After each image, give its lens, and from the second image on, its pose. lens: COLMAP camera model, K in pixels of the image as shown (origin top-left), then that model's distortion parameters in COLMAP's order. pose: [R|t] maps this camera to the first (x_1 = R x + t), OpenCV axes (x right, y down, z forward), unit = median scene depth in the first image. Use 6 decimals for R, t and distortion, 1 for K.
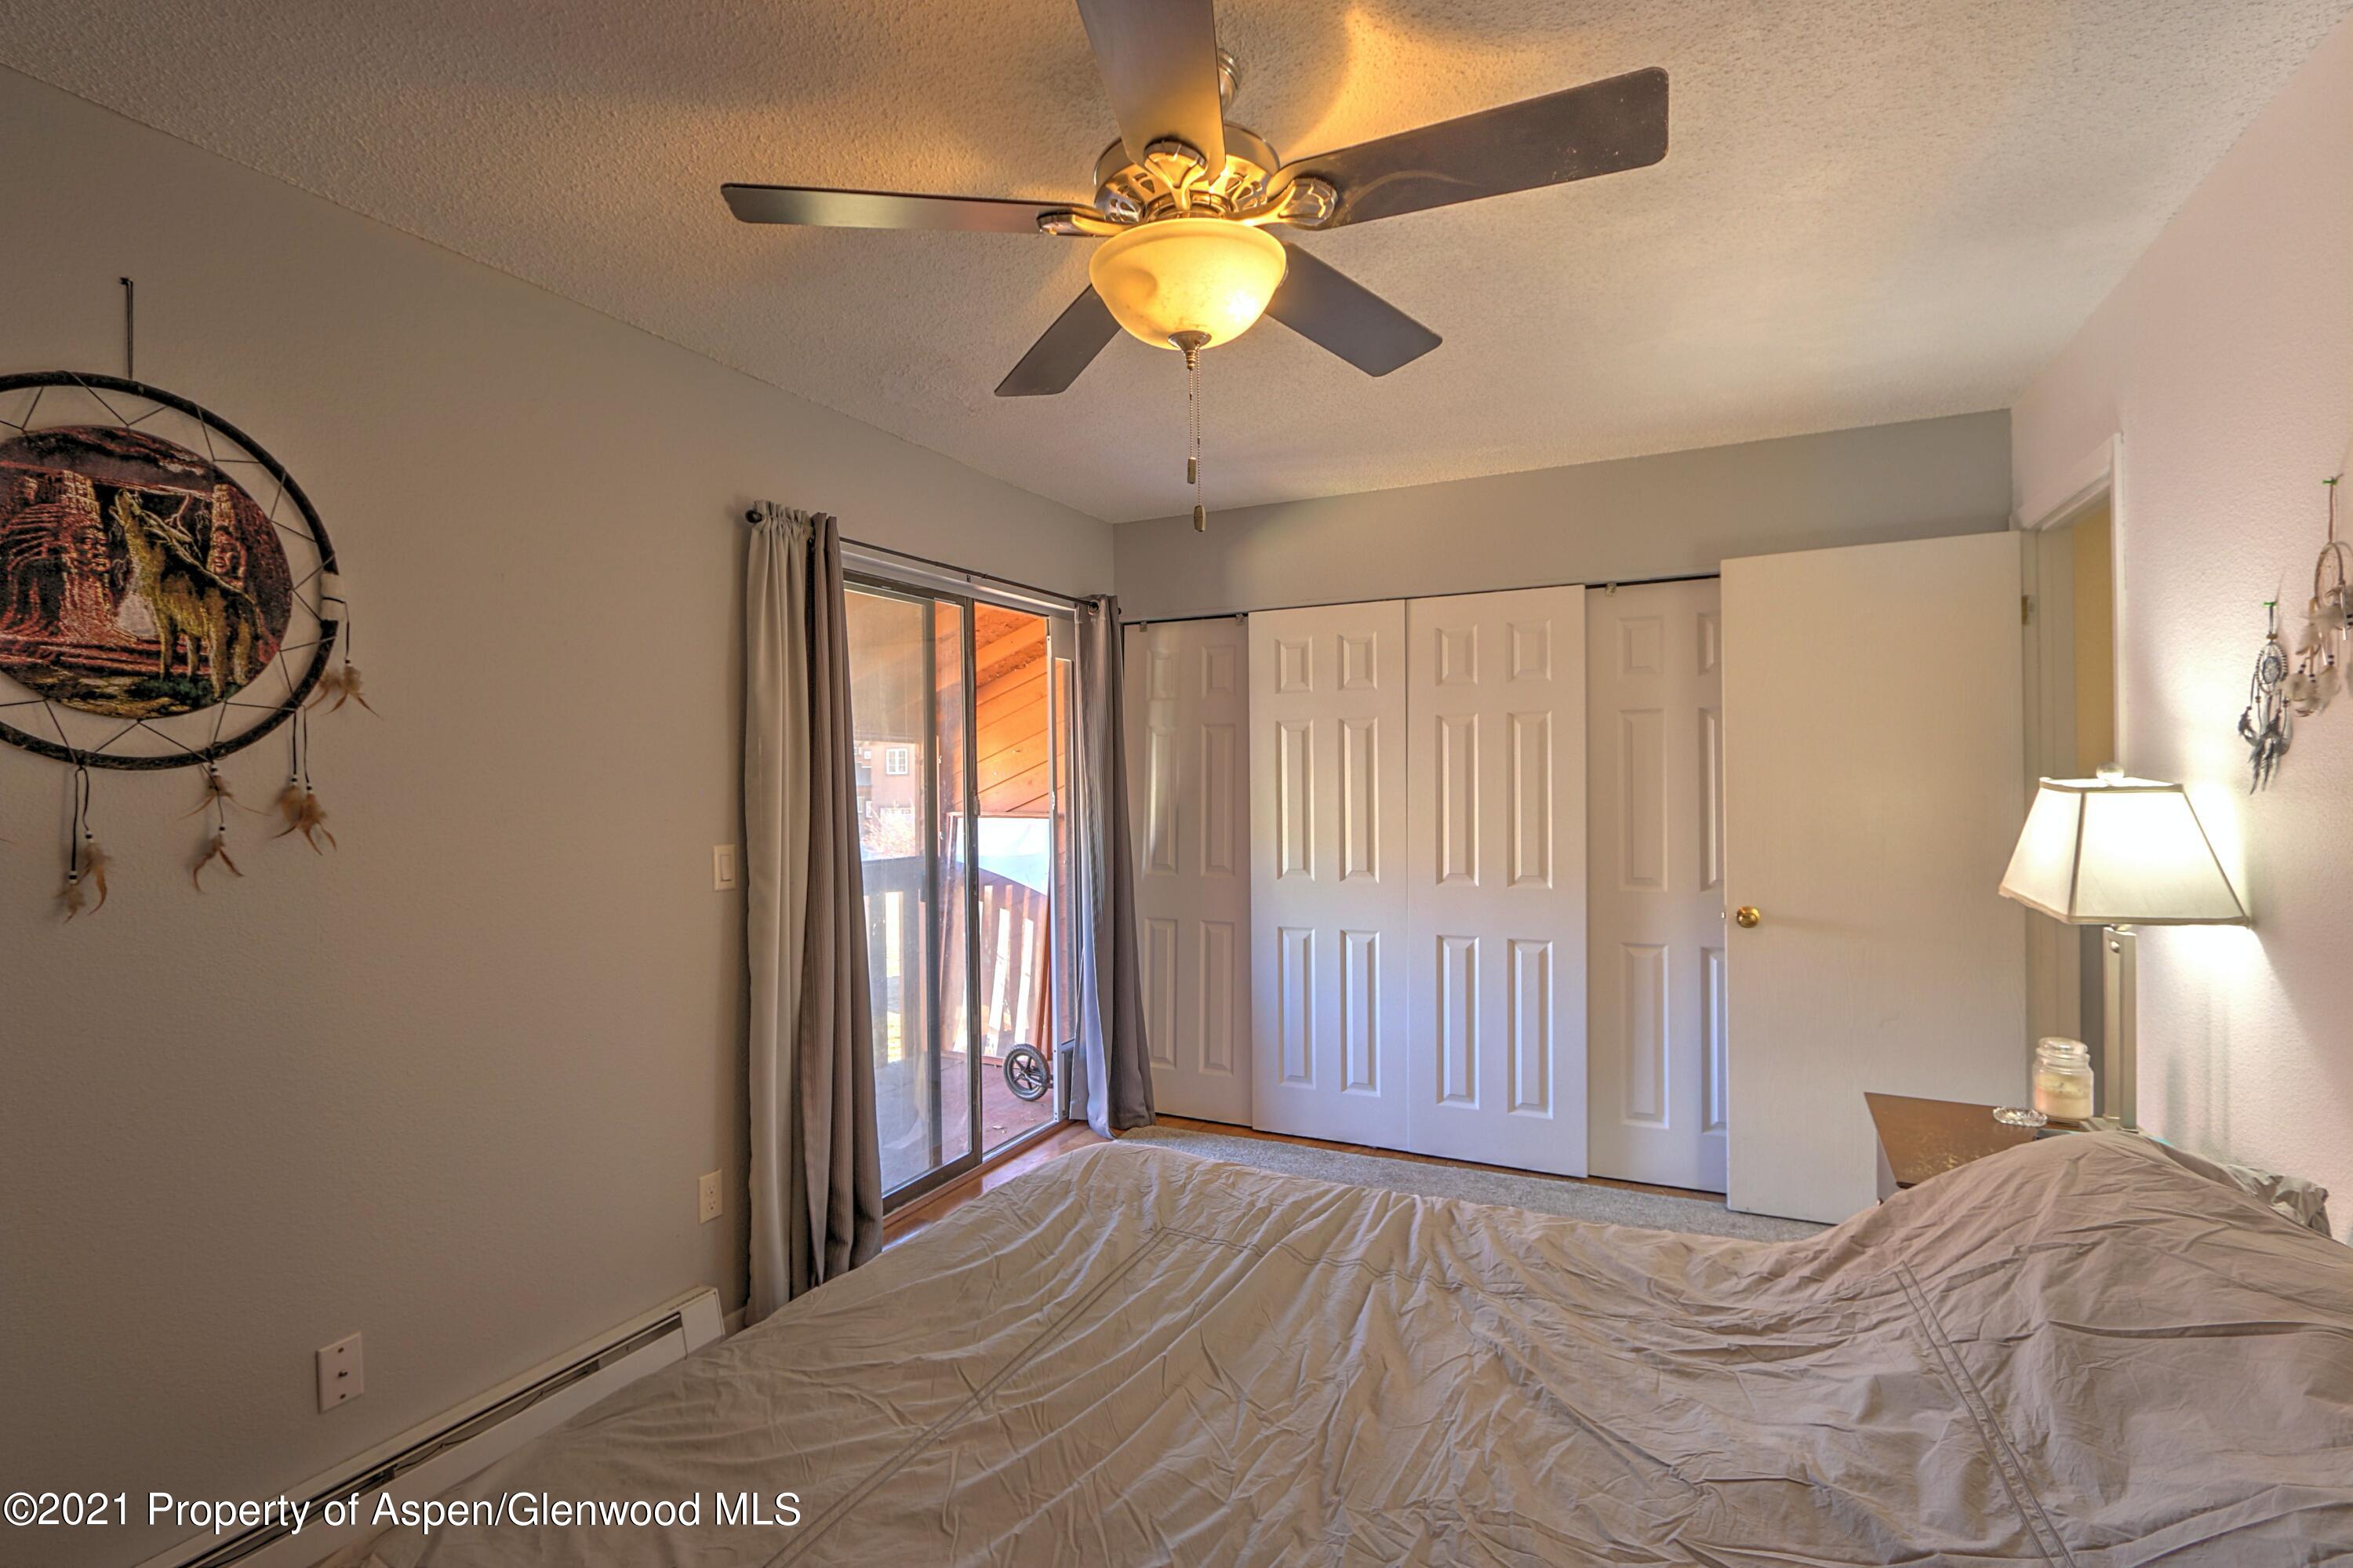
lens RADIAL K [[1093.9, 0, 1167.9], [0, 1093.9, 778.4], [0, 0, 1]] dist [-0.020091, 0.008838]
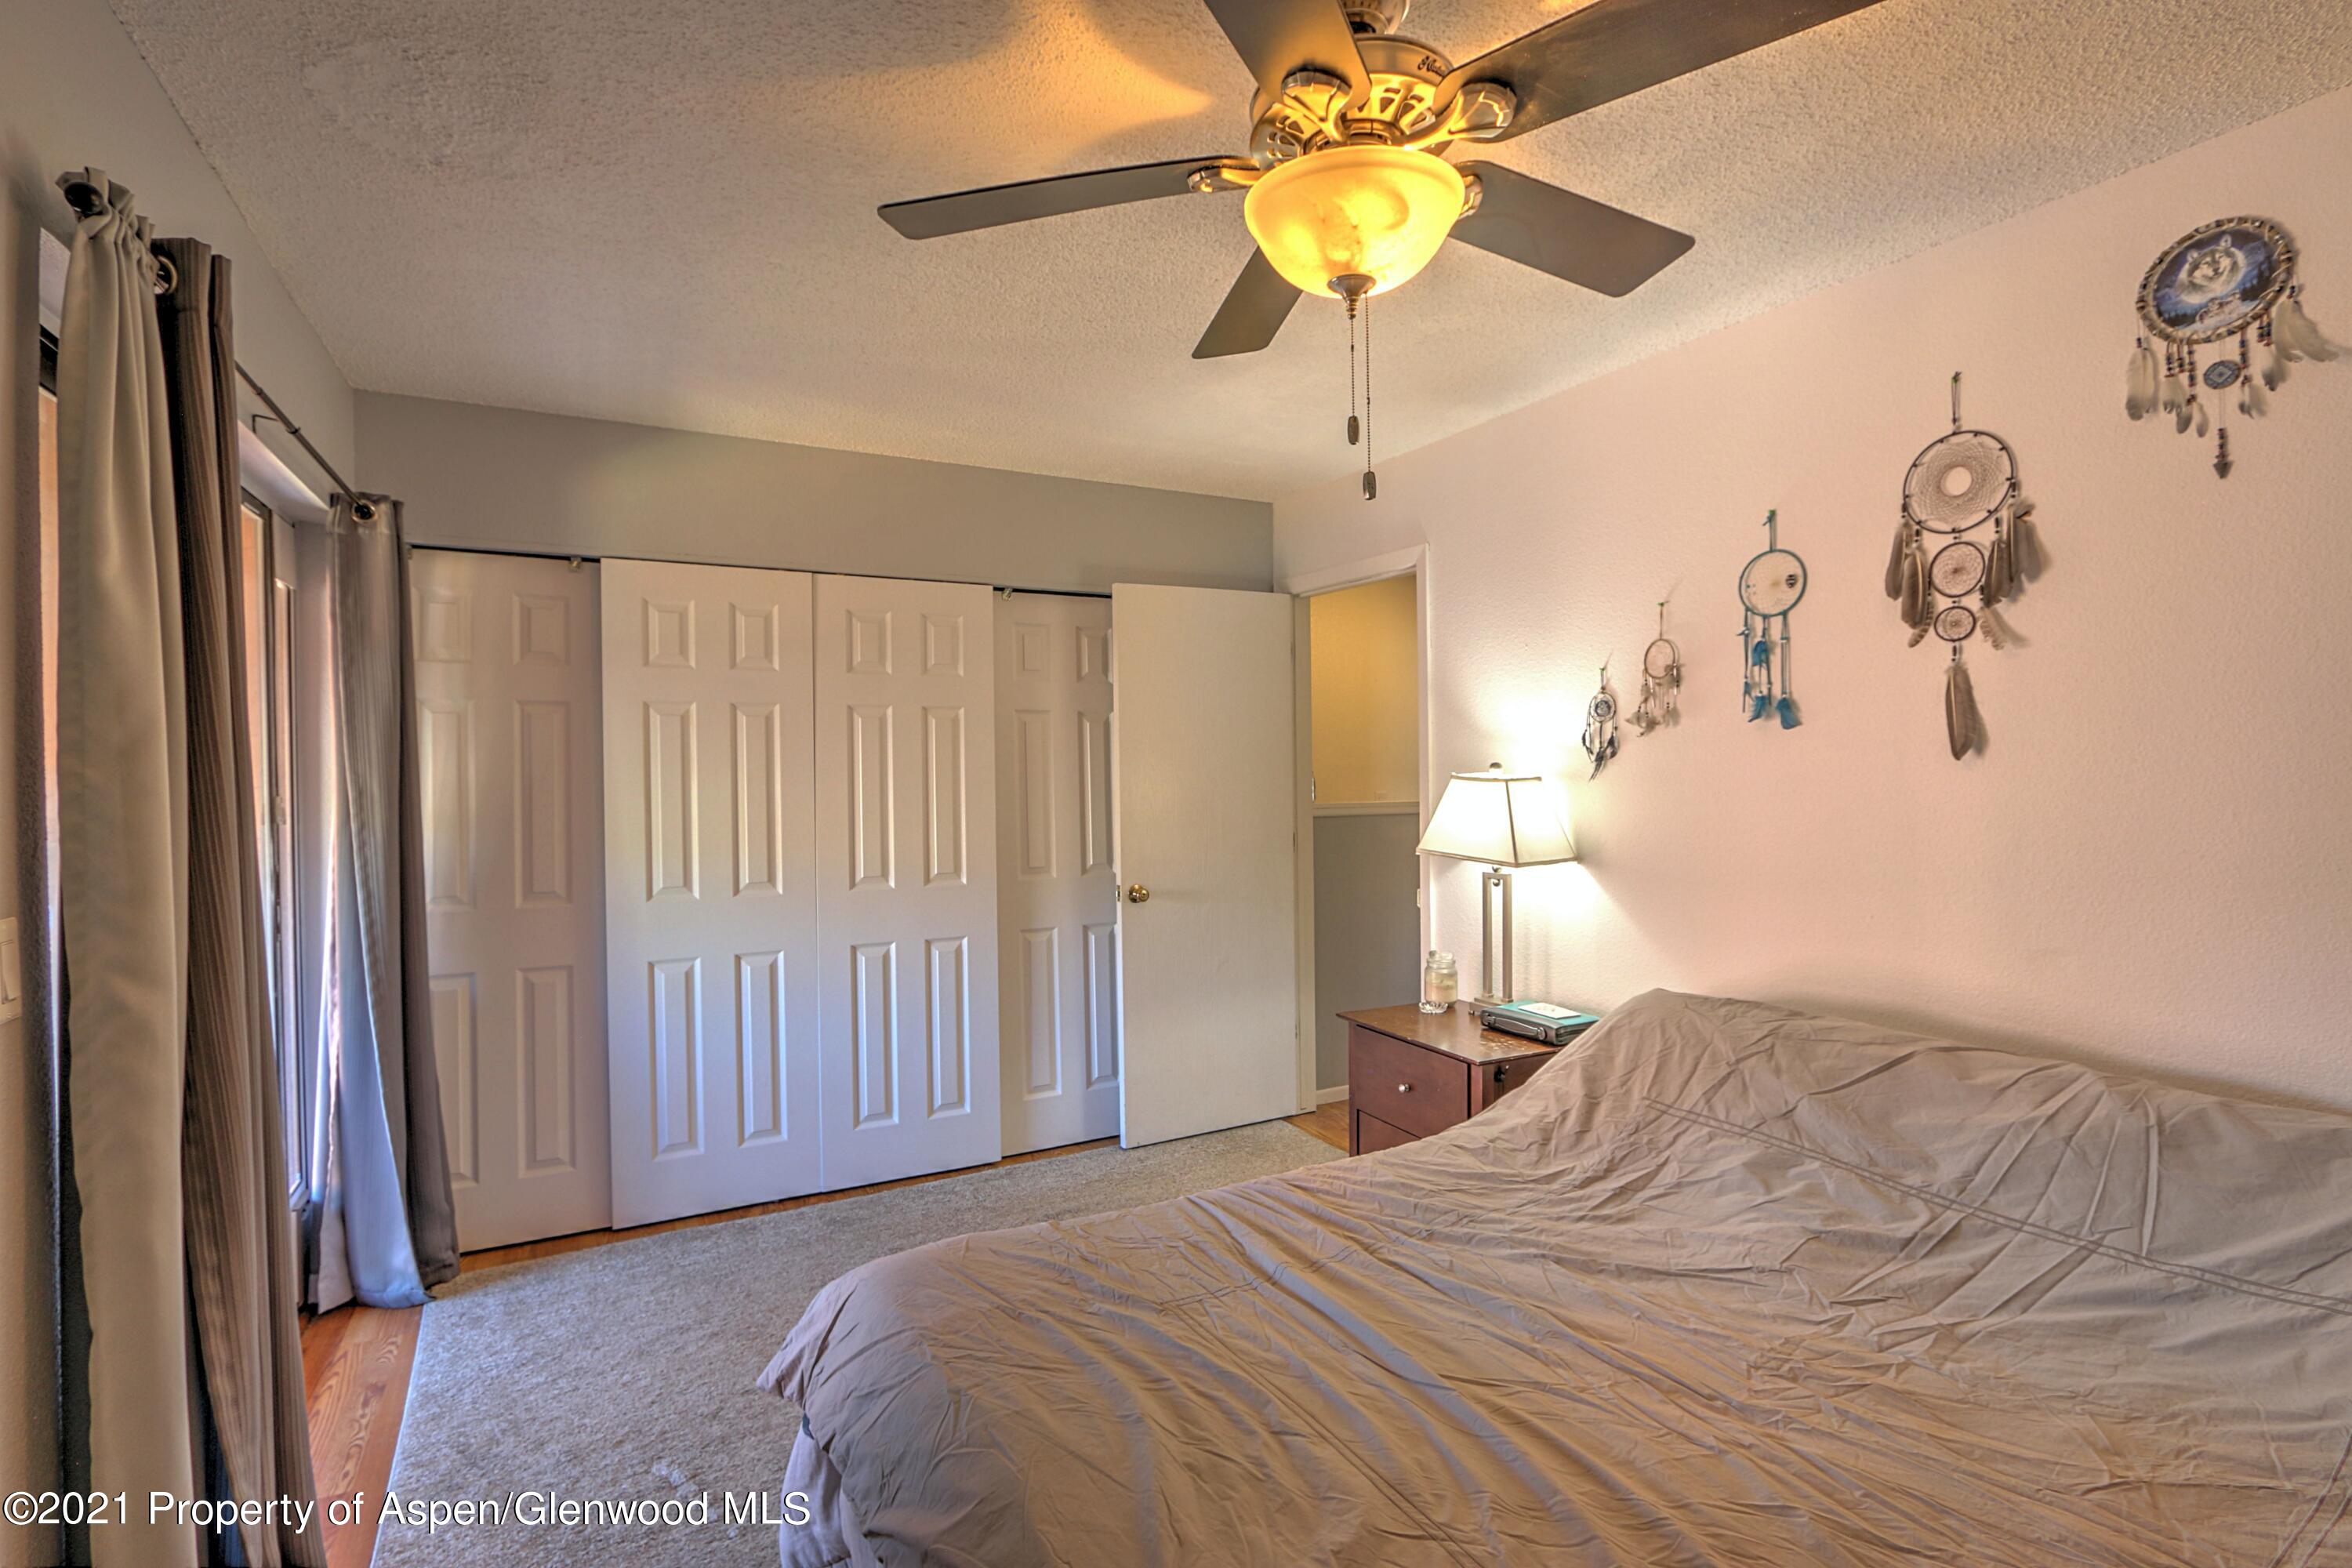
lens RADIAL K [[1093.4, 0, 1167.4], [0, 1093.4, 778.4], [0, 0, 1]] dist [-0.020091, 0.008838]
pose [[0.577383, -0.002151, 0.816471, -0.365869], [0.001411, 0.999998, 0.001637, 0.002374], [-0.816472, 0.000207, 0.577385, 0.269913]]
